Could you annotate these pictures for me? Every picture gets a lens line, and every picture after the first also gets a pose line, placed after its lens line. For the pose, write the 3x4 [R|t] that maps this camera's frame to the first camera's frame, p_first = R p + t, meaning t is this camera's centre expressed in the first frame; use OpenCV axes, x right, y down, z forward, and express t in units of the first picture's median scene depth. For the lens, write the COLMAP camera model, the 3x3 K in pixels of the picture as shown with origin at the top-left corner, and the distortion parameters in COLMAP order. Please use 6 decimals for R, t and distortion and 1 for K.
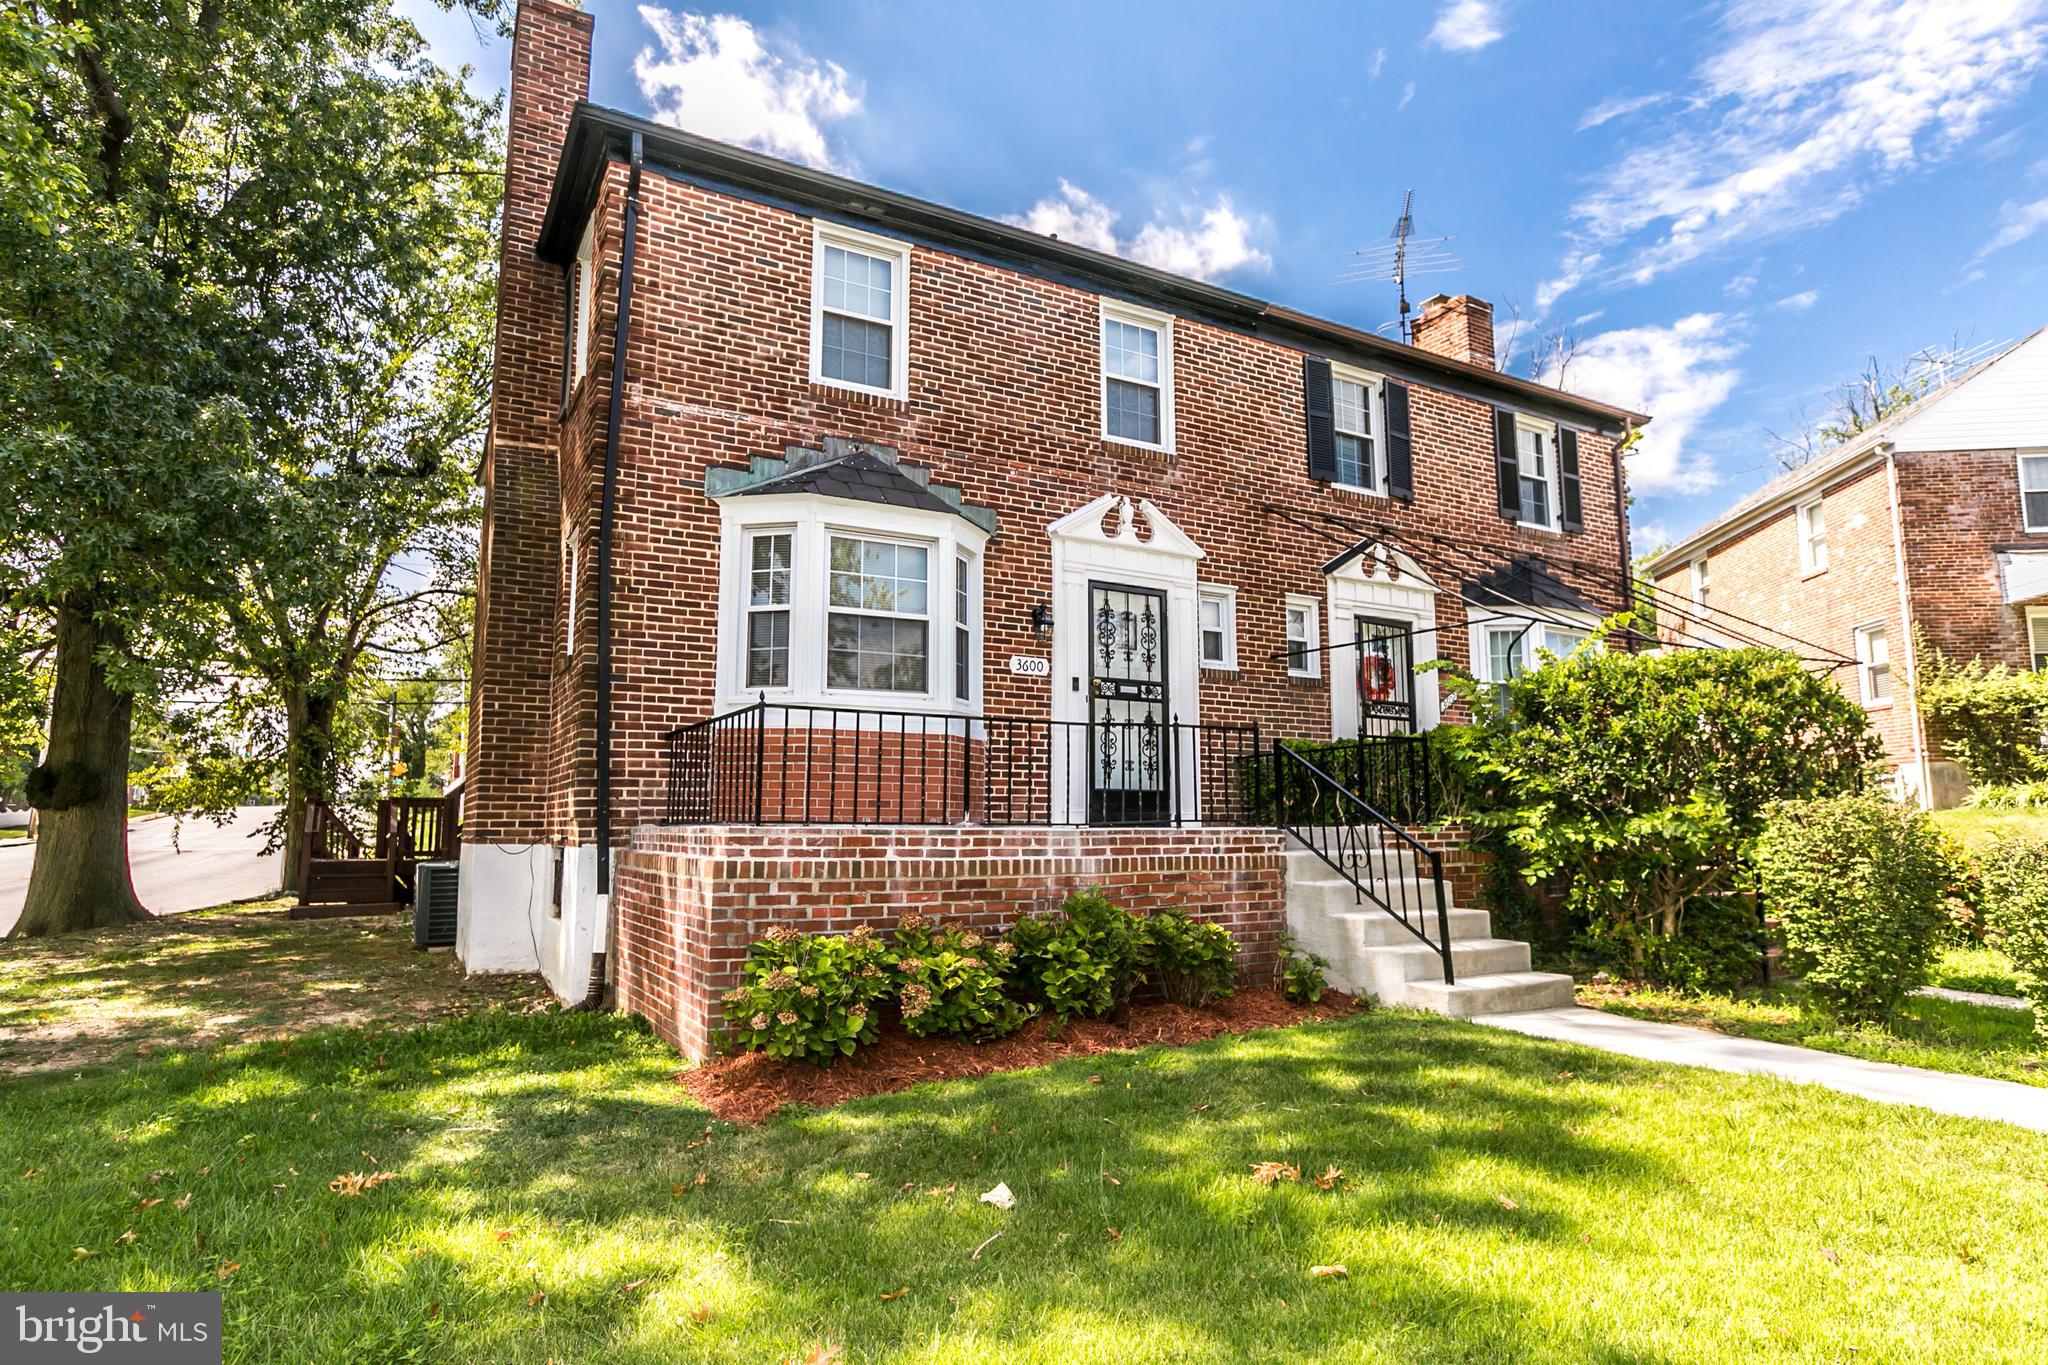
lens RADIAL K [[1153.2, 0, 1137.8], [0, 1153.2, 688.3], [0, 0, 1]] dist [0.005122, 0.020788]
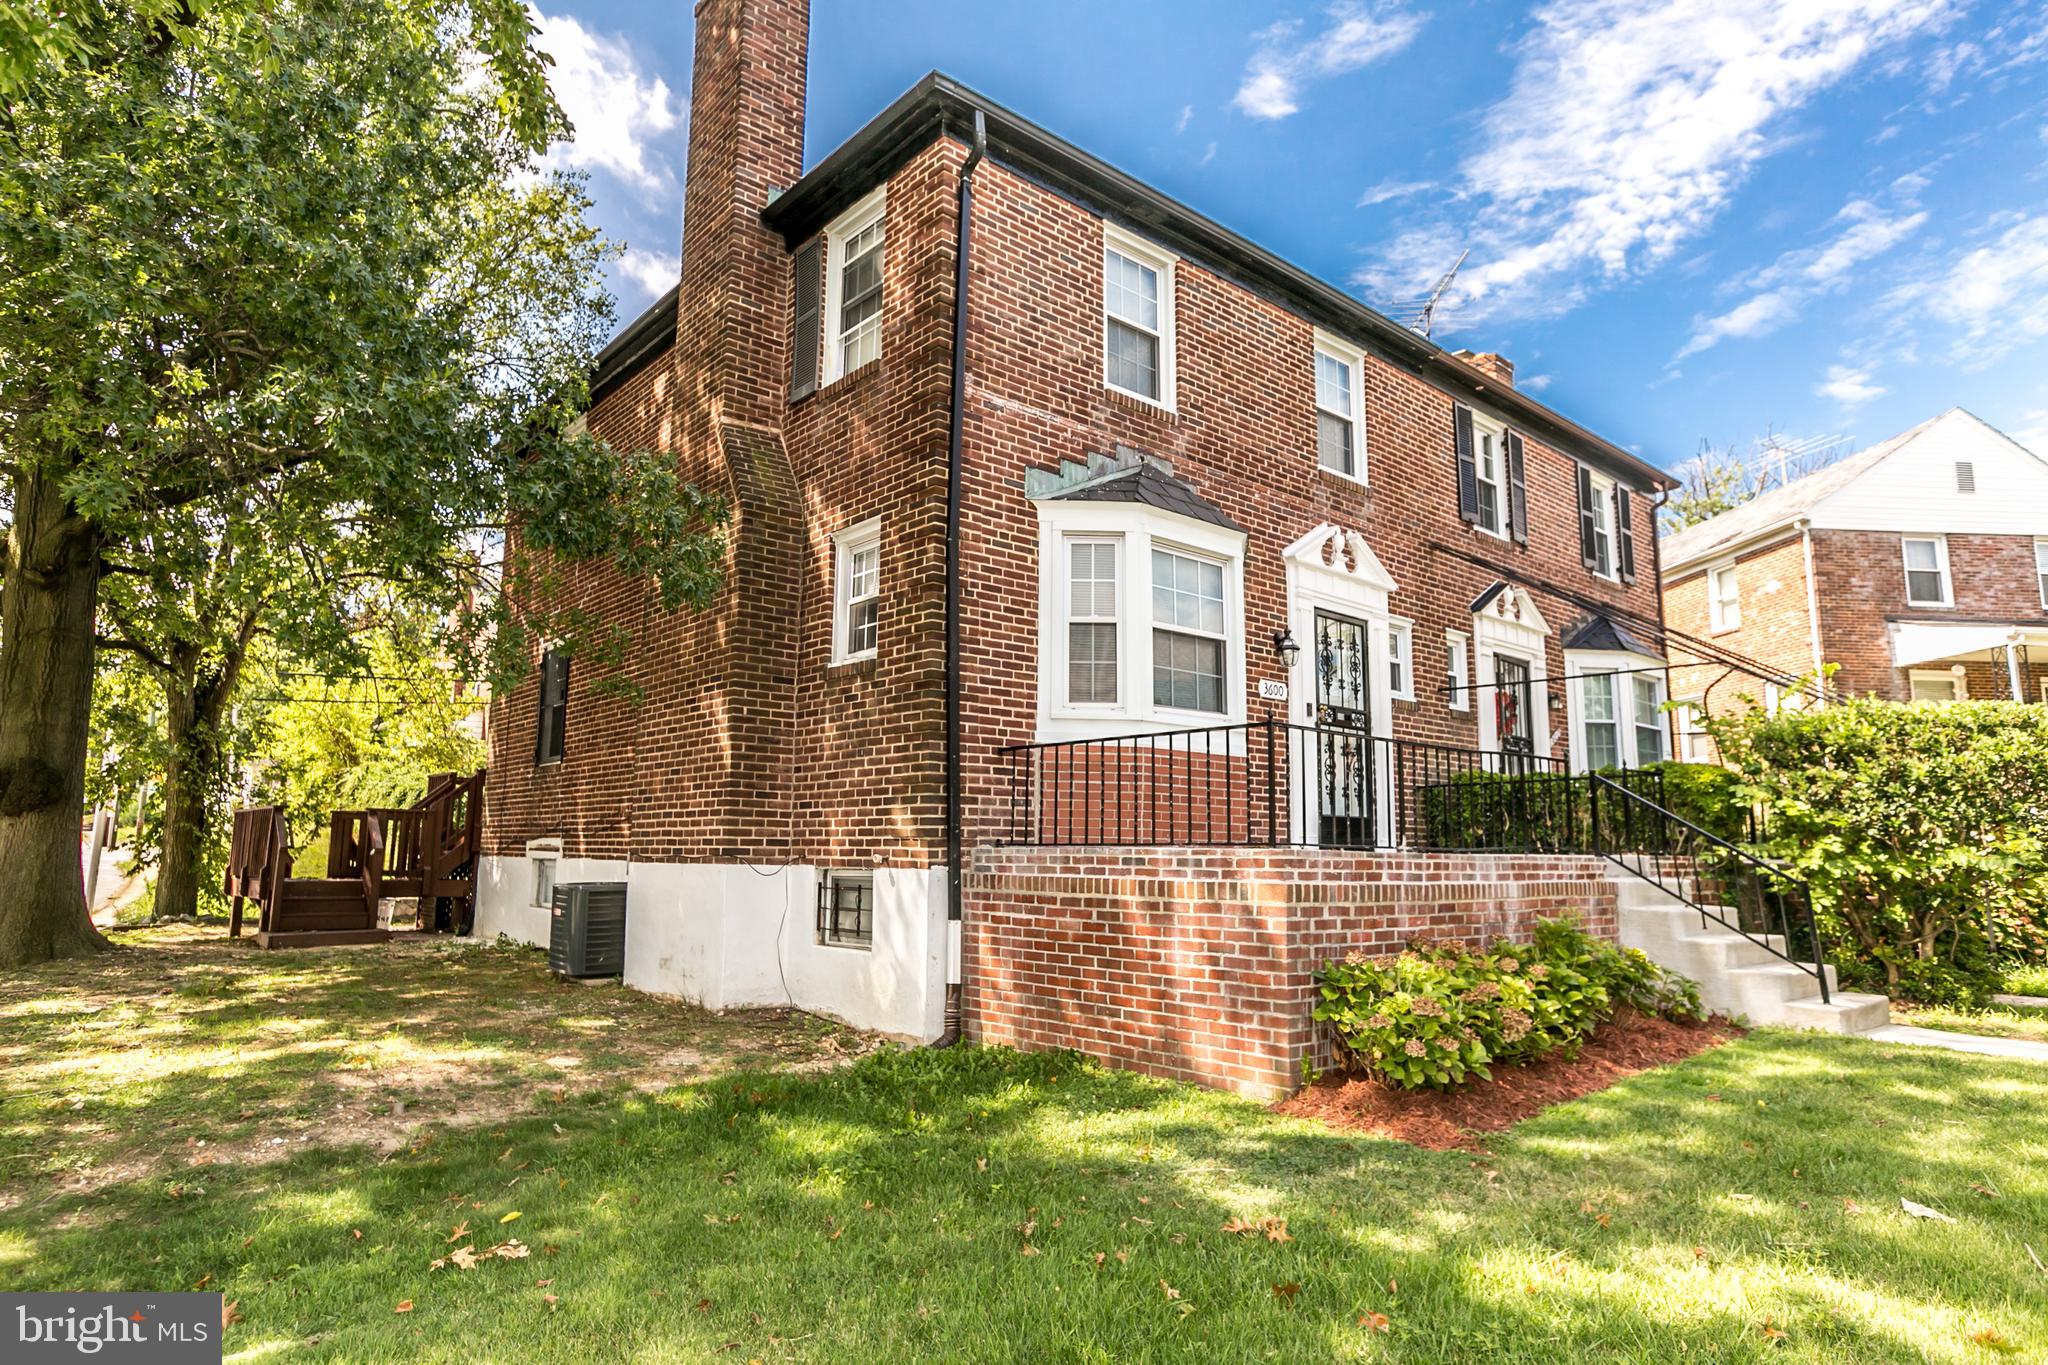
lens RADIAL K [[1153.2, 0, 1031.5], [0, 1153.2, 689.4], [0, 0, 1]] dist [0.005122, 0.020788]
pose [[0.978583, 0.038939, 0.202135, -0.485032], [-0.034960, 0.999119, -0.023219, 0.010613], [-0.202861, 0.015655, 0.979082, 0.066370]]
